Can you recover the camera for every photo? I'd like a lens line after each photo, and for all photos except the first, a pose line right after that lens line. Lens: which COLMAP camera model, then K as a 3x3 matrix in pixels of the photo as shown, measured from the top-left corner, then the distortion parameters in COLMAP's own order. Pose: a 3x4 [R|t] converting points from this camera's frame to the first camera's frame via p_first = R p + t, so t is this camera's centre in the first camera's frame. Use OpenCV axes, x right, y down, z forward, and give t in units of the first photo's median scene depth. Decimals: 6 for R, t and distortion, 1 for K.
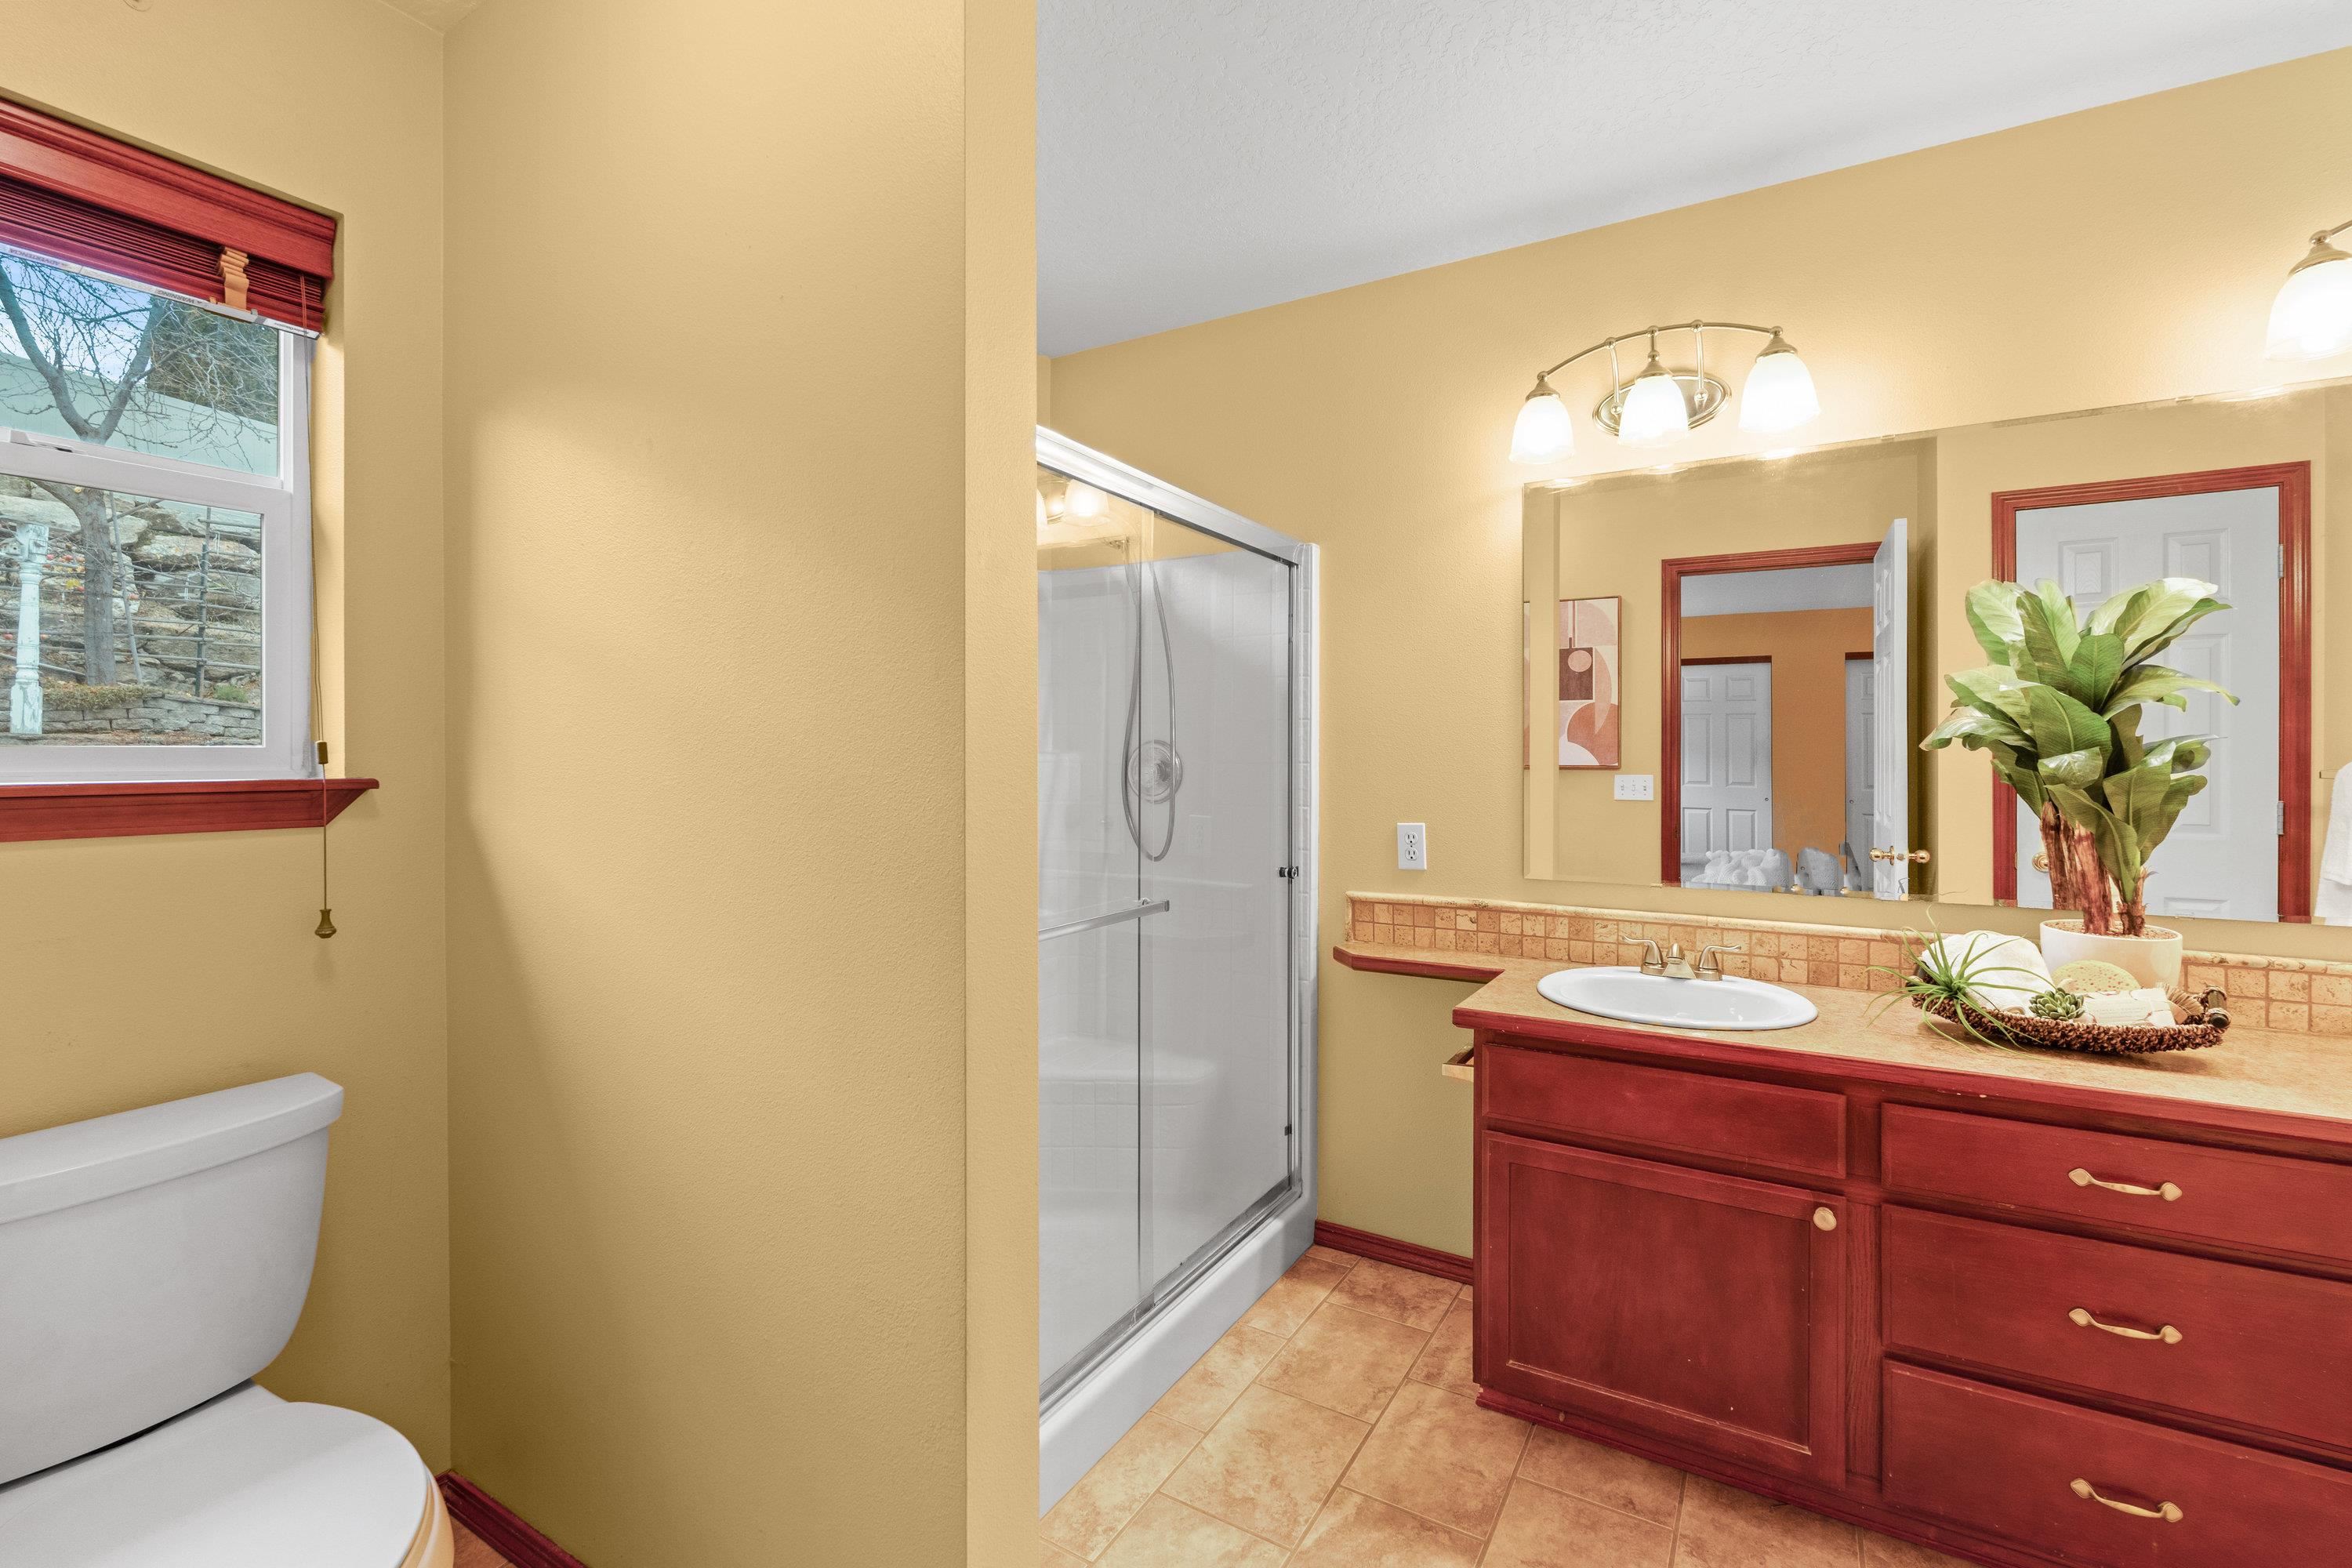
lens RADIAL K [[1029.2, 0, 1167.5], [0, 1029.2, 771.0], [0, 0, 1]] dist [-0.007285, 0.000759]
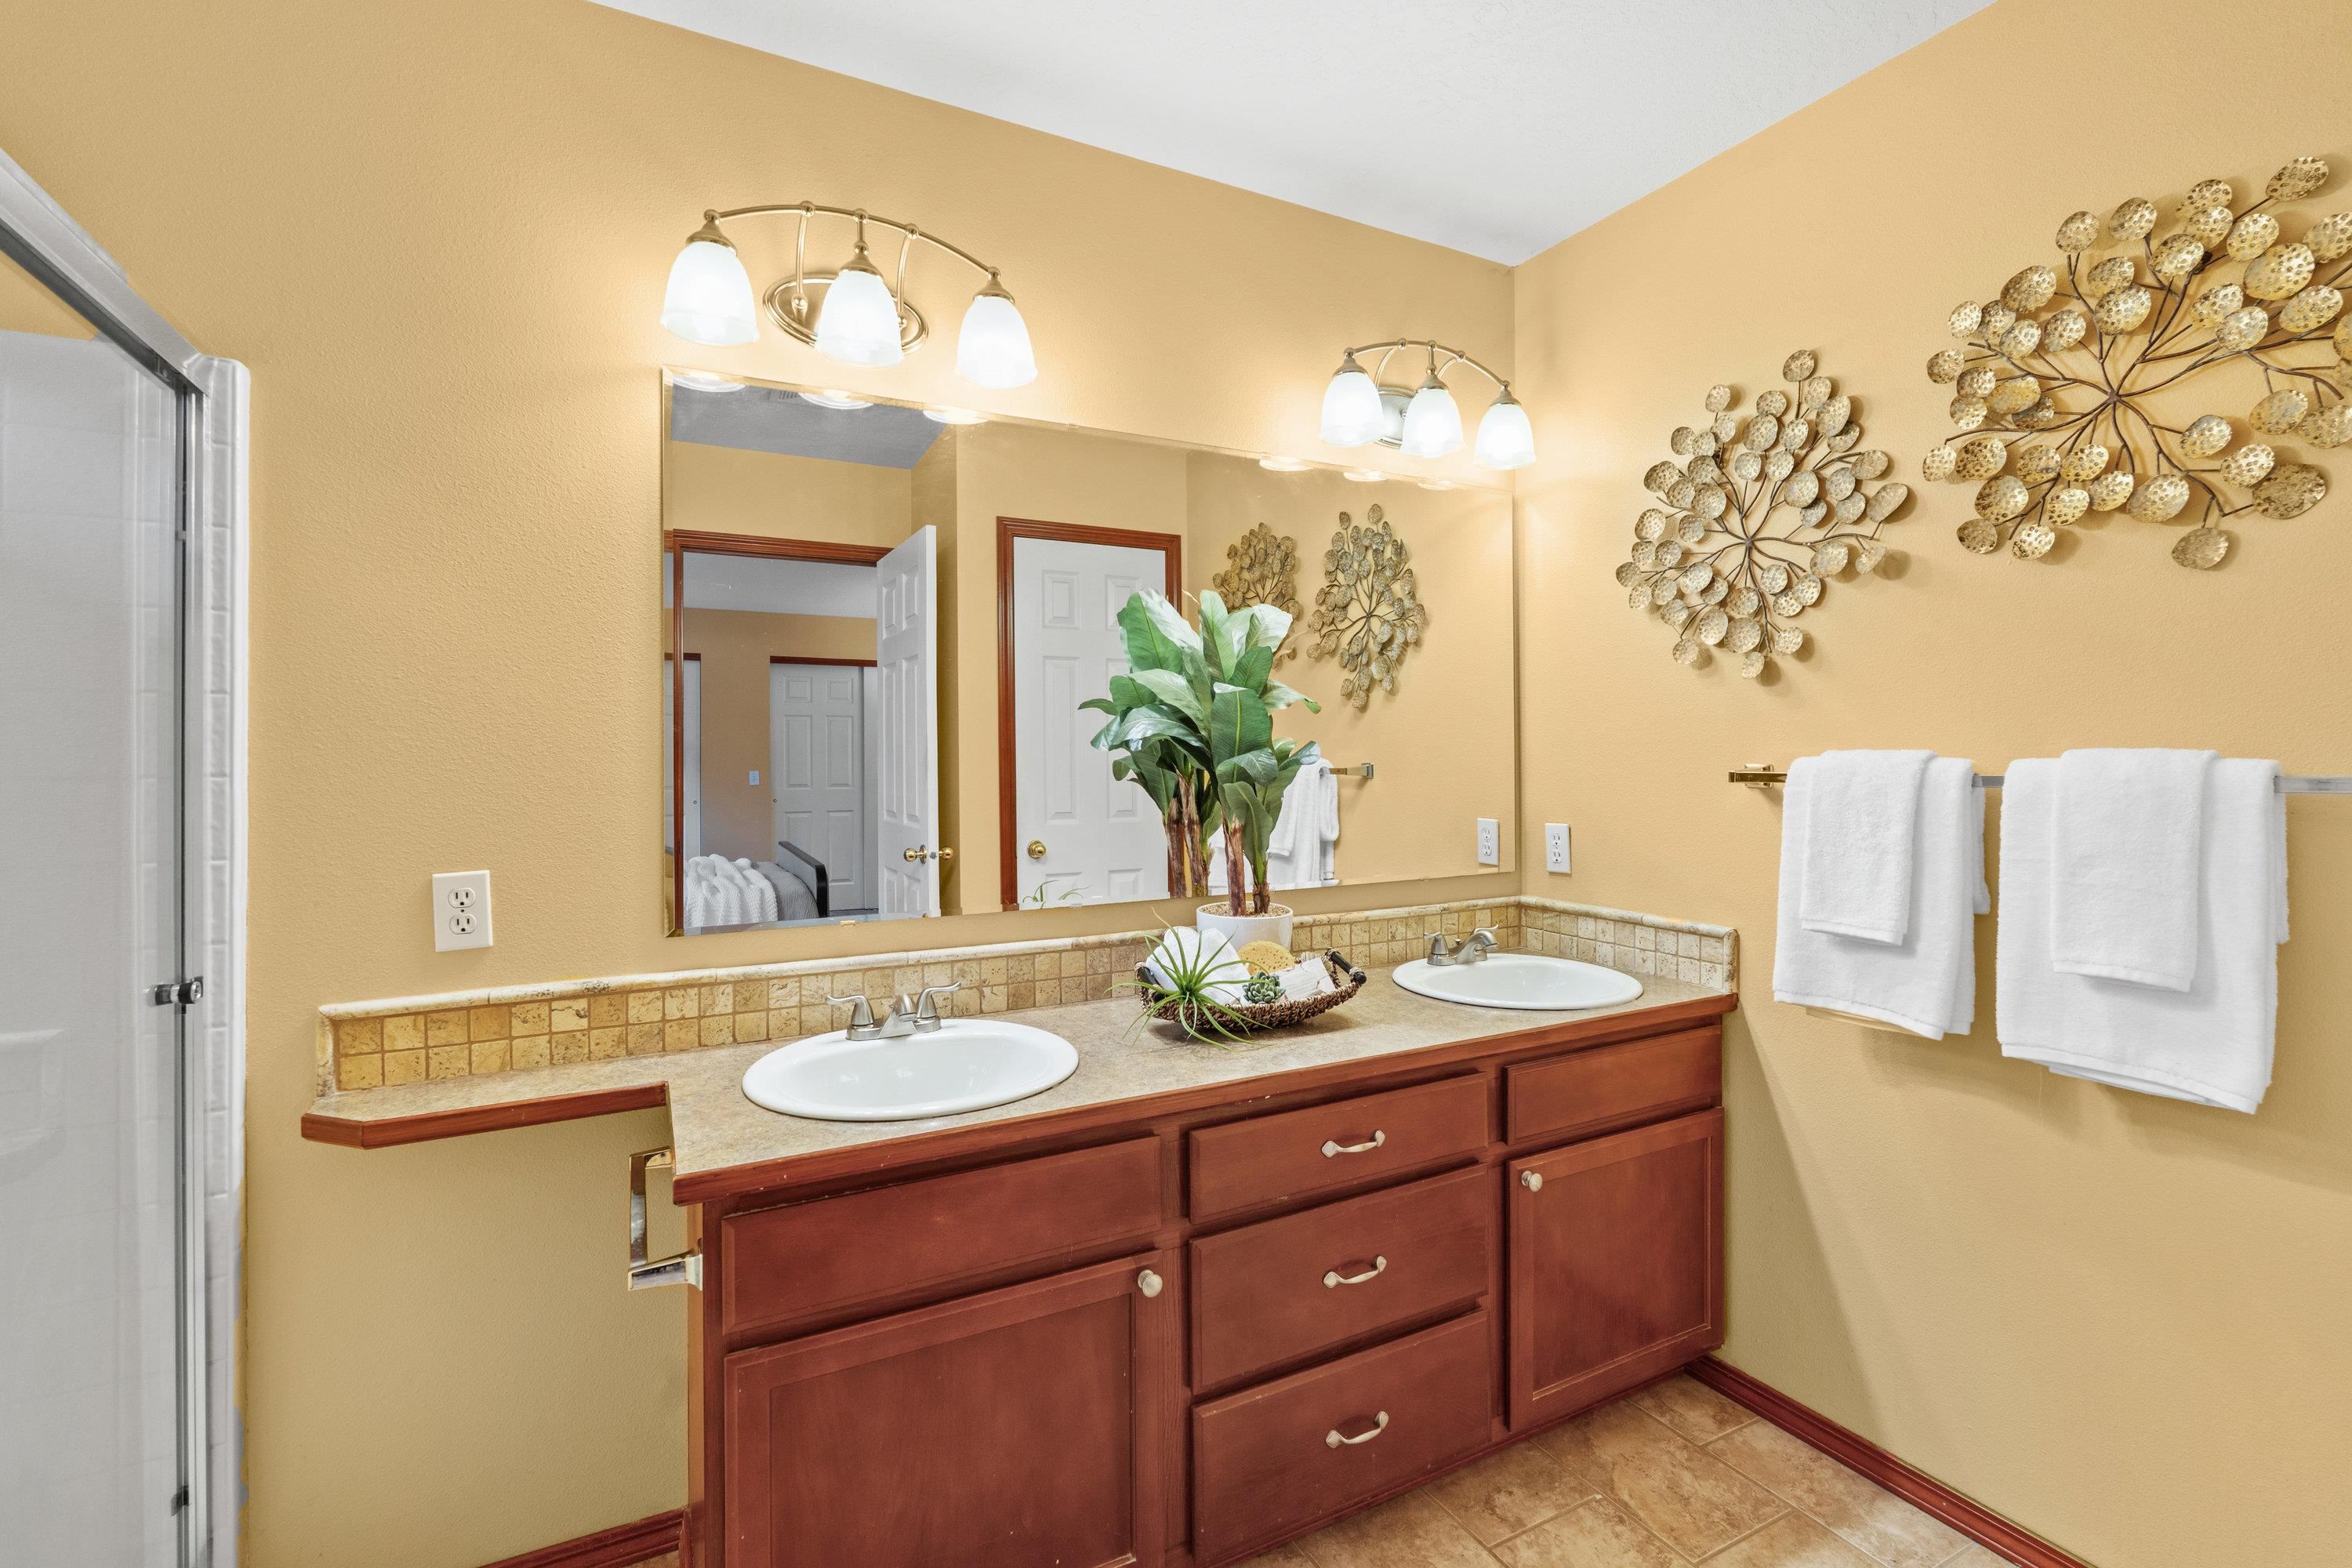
lens RADIAL K [[1042.1, 0, 1169.3], [0, 1042.1, 754.5], [0, 0, 1]] dist [-0.007136, -0.000202]
pose [[0.511379, -0.003333, 0.859349, -0.089260], [0.018193, 0.999810, -0.006949, -0.008220], [-0.859163, 0.019187, 0.511342, 0.400782]]
